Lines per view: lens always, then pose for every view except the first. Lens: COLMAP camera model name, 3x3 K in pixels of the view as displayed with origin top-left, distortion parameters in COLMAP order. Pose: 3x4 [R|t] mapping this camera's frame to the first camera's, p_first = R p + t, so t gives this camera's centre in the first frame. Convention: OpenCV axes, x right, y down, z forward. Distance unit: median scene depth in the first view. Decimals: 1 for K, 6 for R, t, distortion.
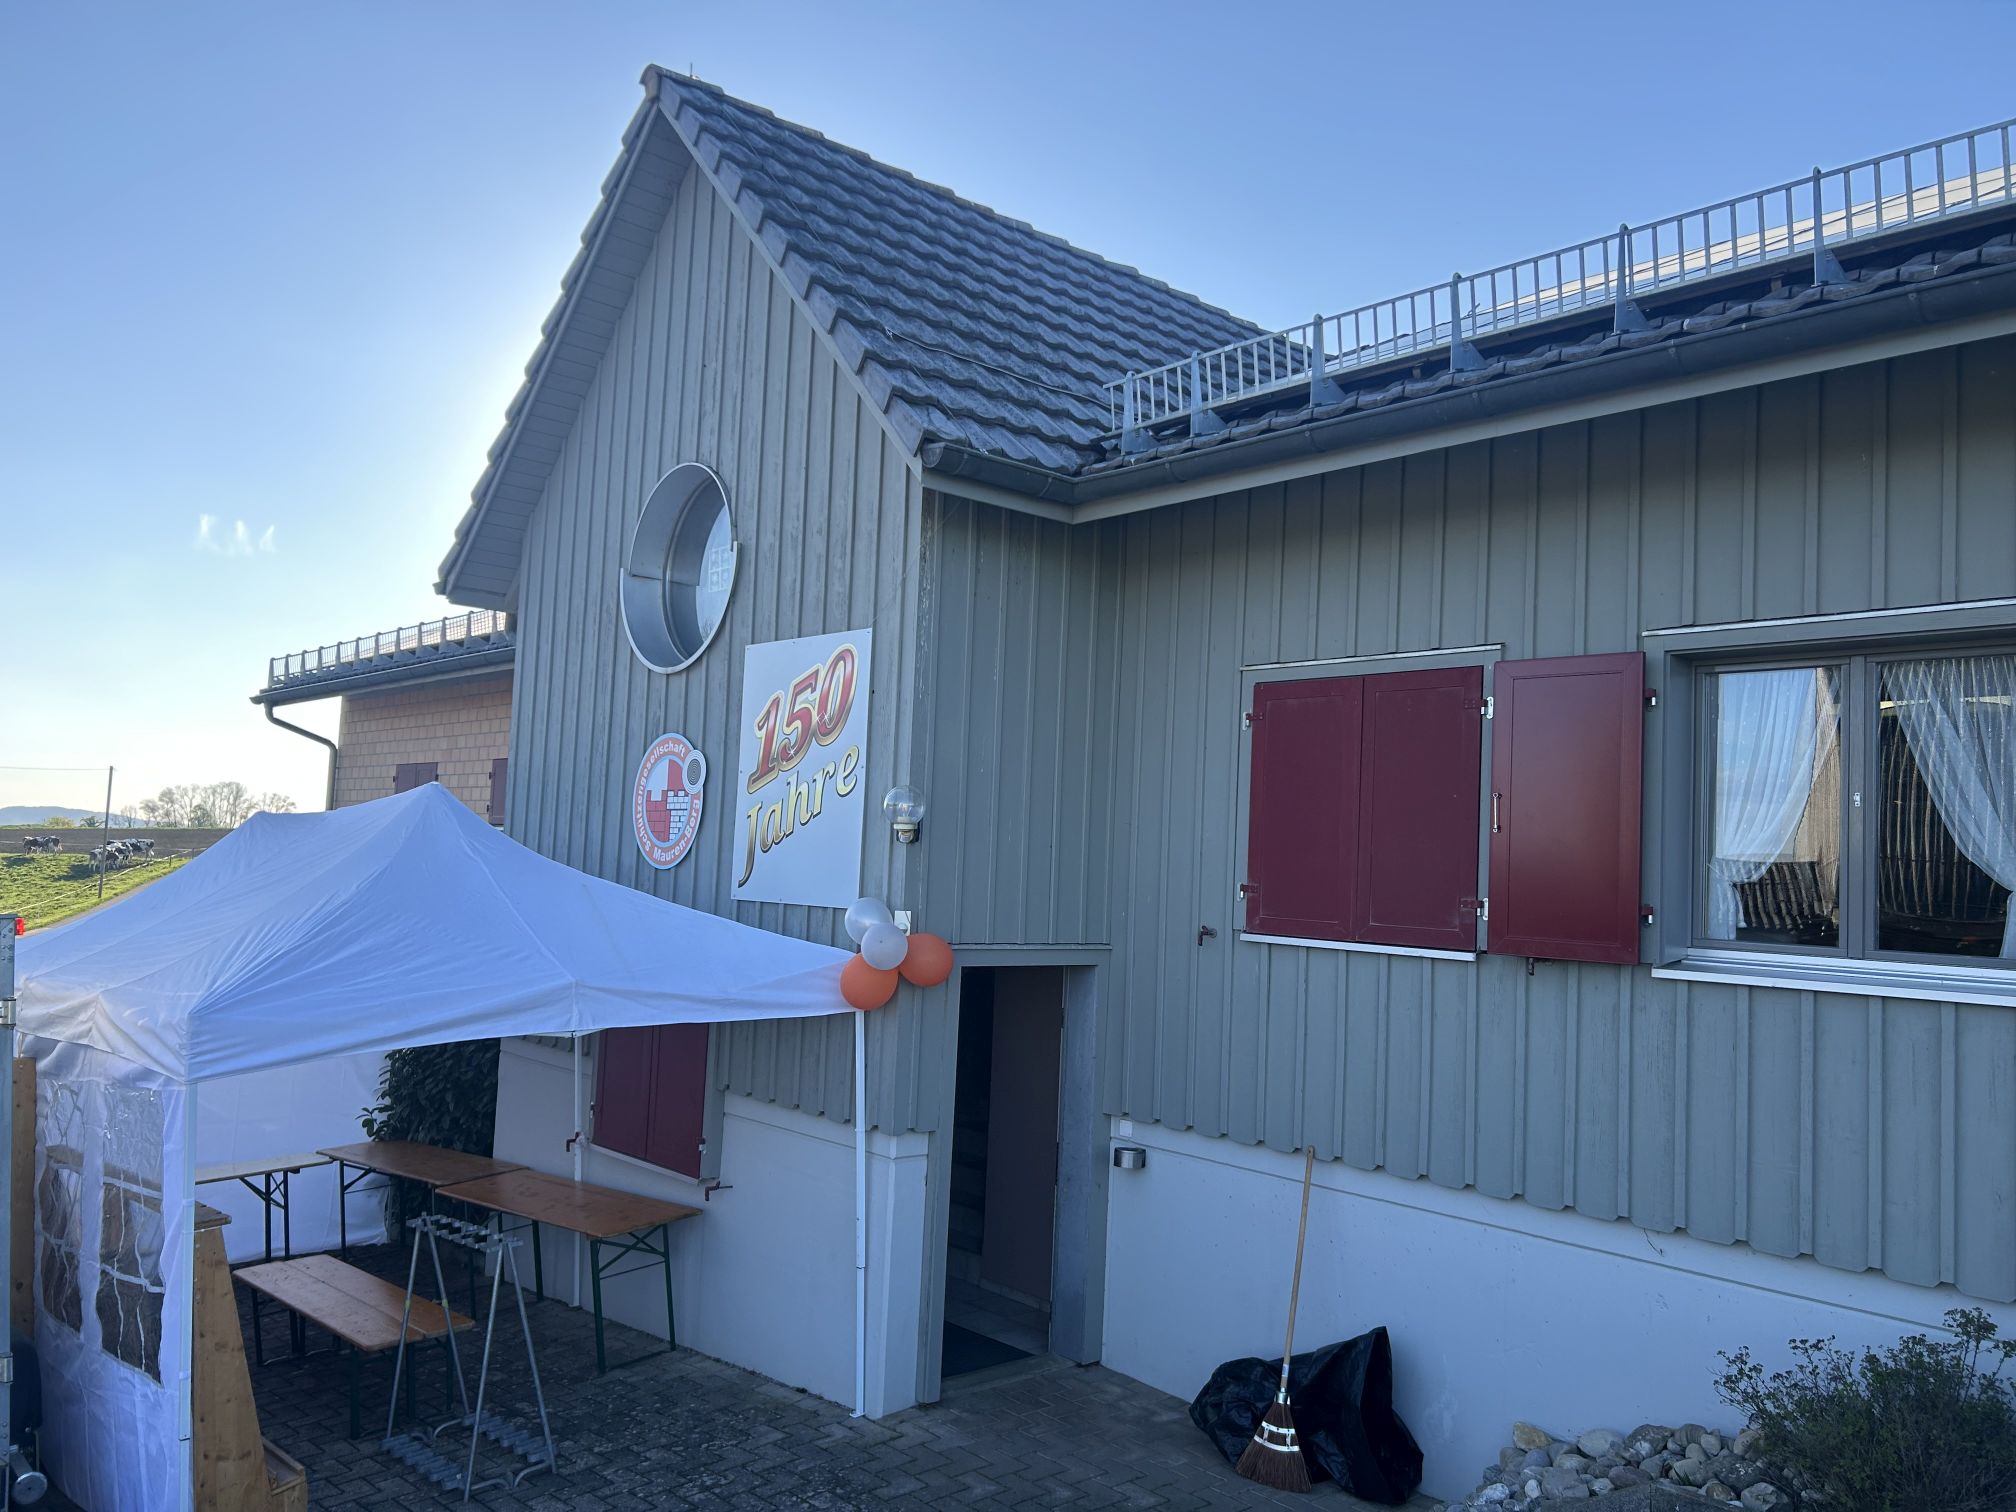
lens RADIAL K [[1522.8, 0, 1005.3], [0, 1522.8, 759.5], [0, 0, 1]] dist [0.063923, -0.055006]
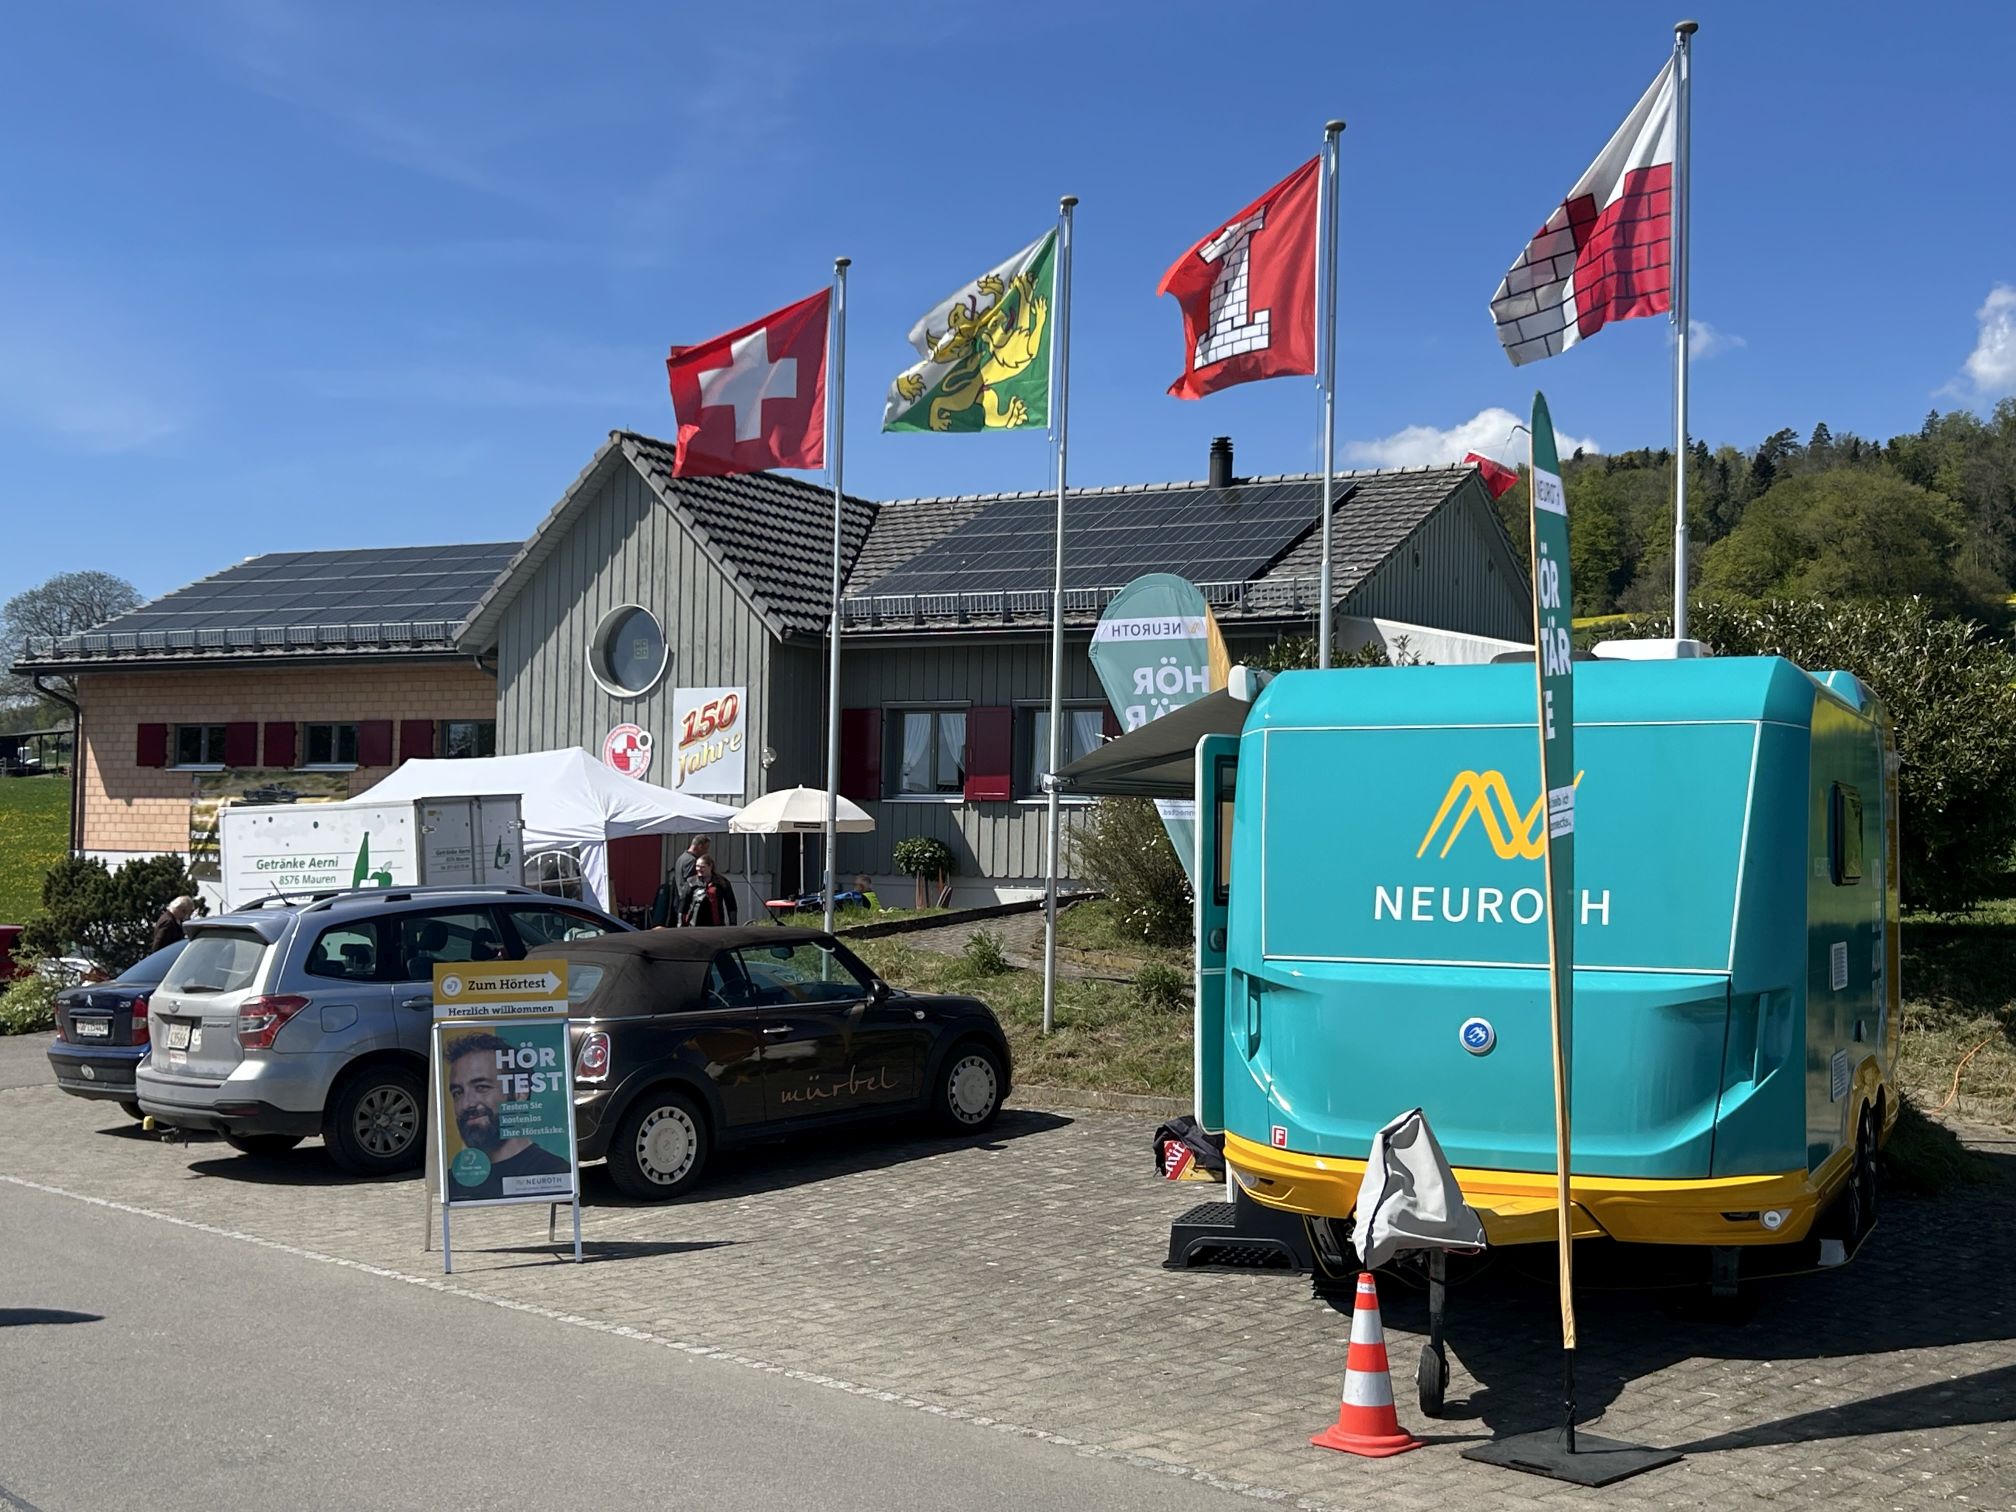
lens RADIAL K [[2353.0, 0, 1007.9], [0, 2353.0, 755.9], [0, 0, 1]] dist [-0.000339, 0.000000]
pose [[0.946277, -0.015603, 0.322982, -0.923627], [0.001765, 0.999069, 0.043094, -0.134535], [-0.323353, -0.040208, 0.945424, -2.836217]]
